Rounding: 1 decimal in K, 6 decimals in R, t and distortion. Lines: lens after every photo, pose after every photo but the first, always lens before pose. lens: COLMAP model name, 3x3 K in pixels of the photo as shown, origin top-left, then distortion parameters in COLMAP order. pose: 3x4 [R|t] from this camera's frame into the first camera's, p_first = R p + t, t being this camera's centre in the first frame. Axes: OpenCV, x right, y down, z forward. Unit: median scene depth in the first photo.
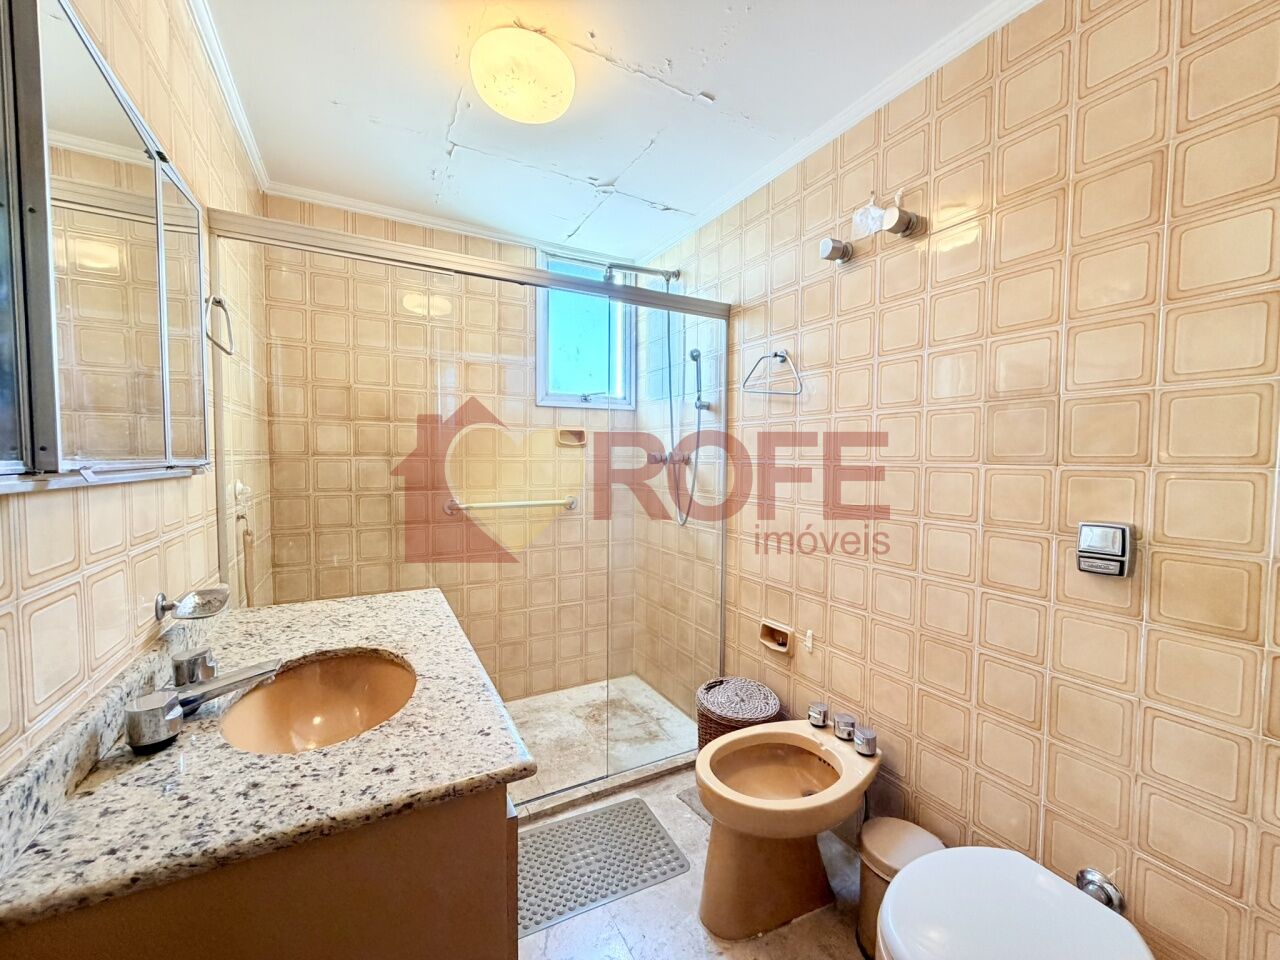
lens RADIAL K [[508.2, 0, 639.0], [0, 508.2, 478.7], [0, 0, 1]] dist [0.002590, 0.000043]
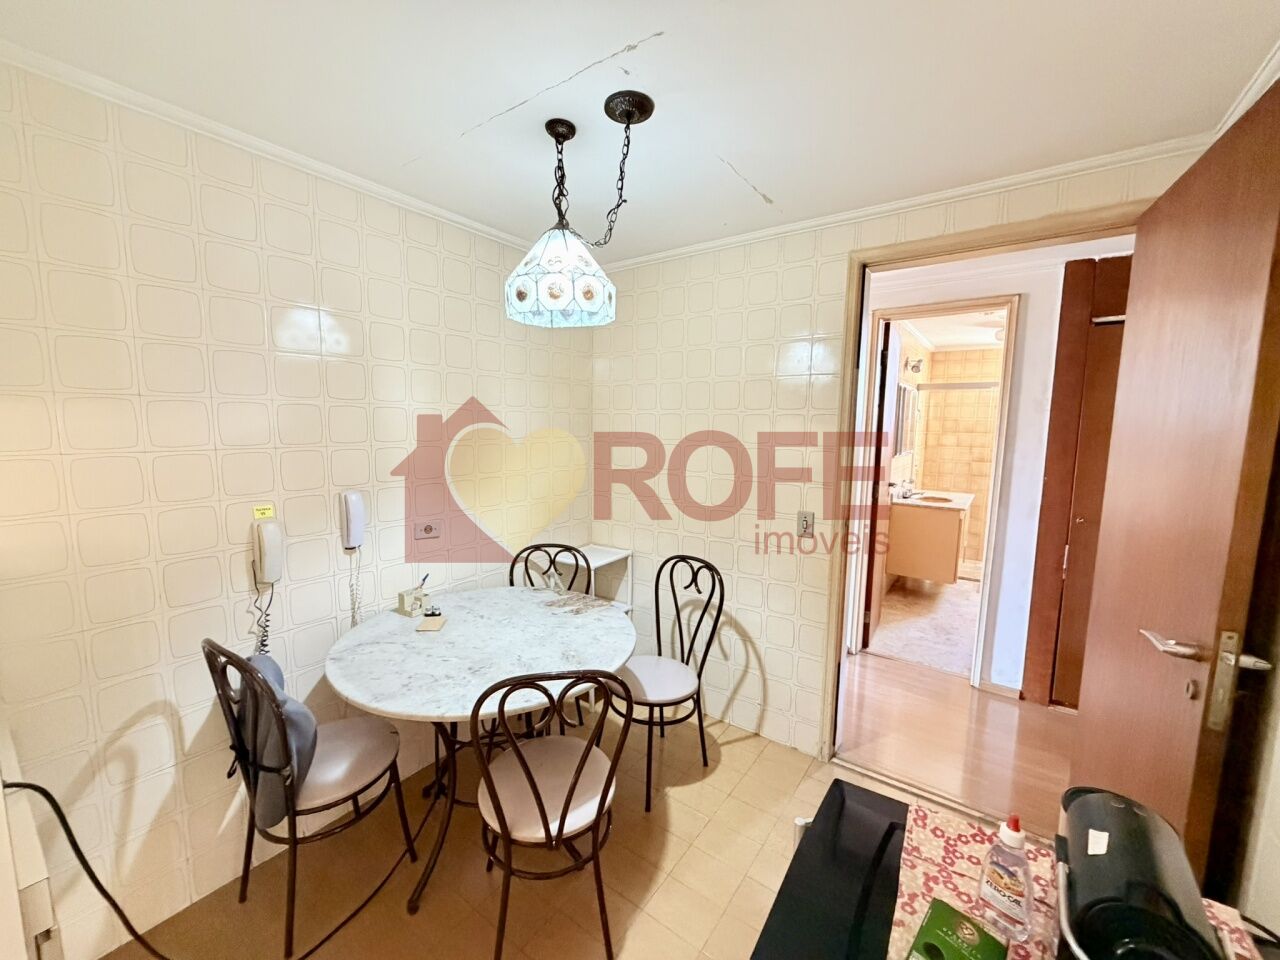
lens RADIAL K [[508.2, 0, 638.3], [0, 508.2, 487.0], [0, 0, 1]] dist [0.002590, 0.000043]
pose [[0.427978, 0.106578, -0.897483, 1.091122], [-0.049995, 0.994294, 0.094233, -0.010100], [0.902405, 0.004540, 0.430865, -1.565607]]
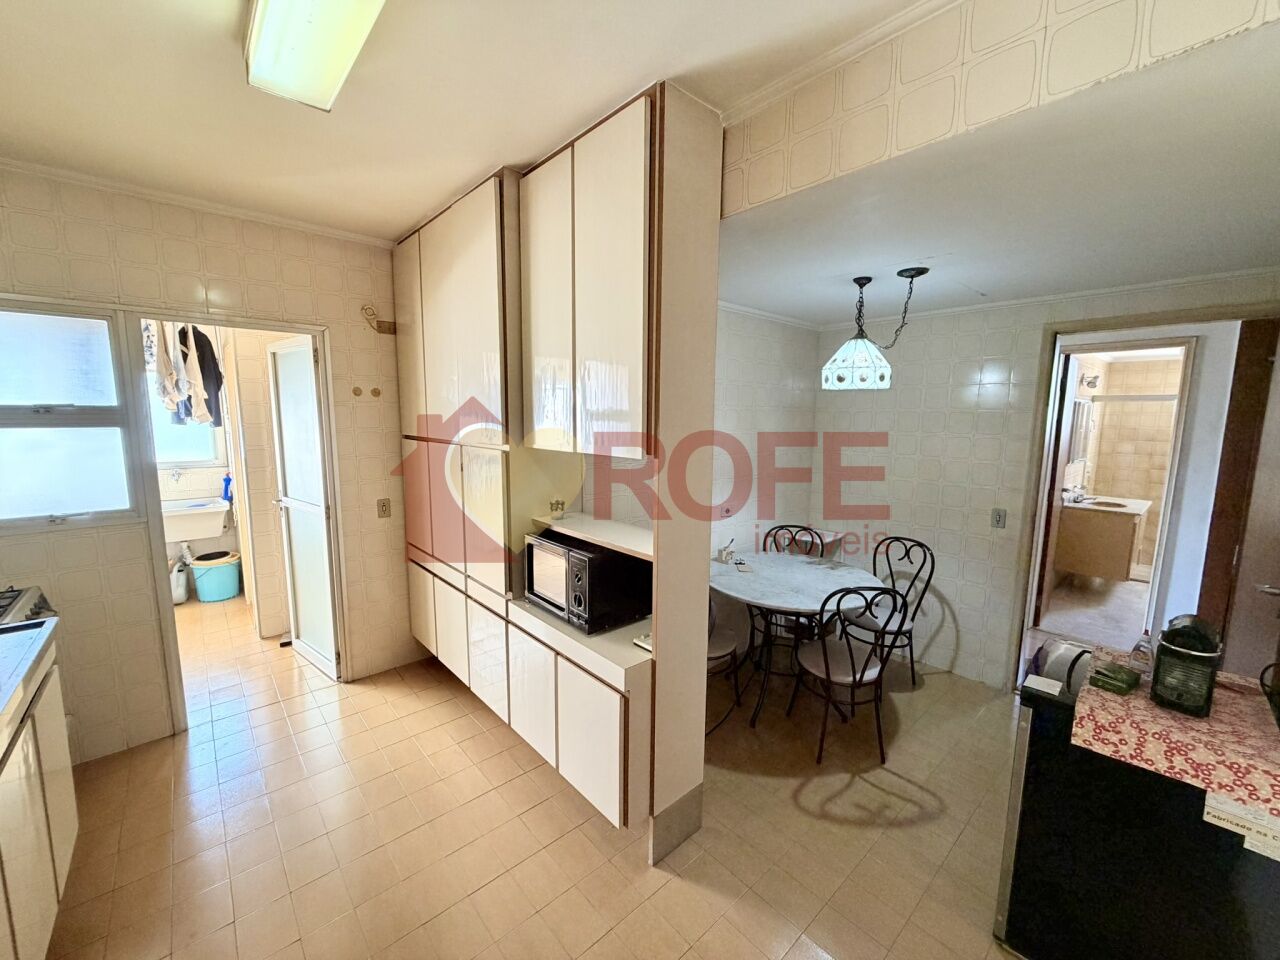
lens RADIAL K [[508.2, 0, 642.3], [0, 508.2, 484.3], [0, 0, 1]] dist [0.002590, 0.000043]
pose [[0.227425, 0.121443, -0.966193, 1.441513], [-0.055124, 0.992208, 0.111738, -0.050535], [0.972234, 0.027848, 0.232347, -2.096004]]
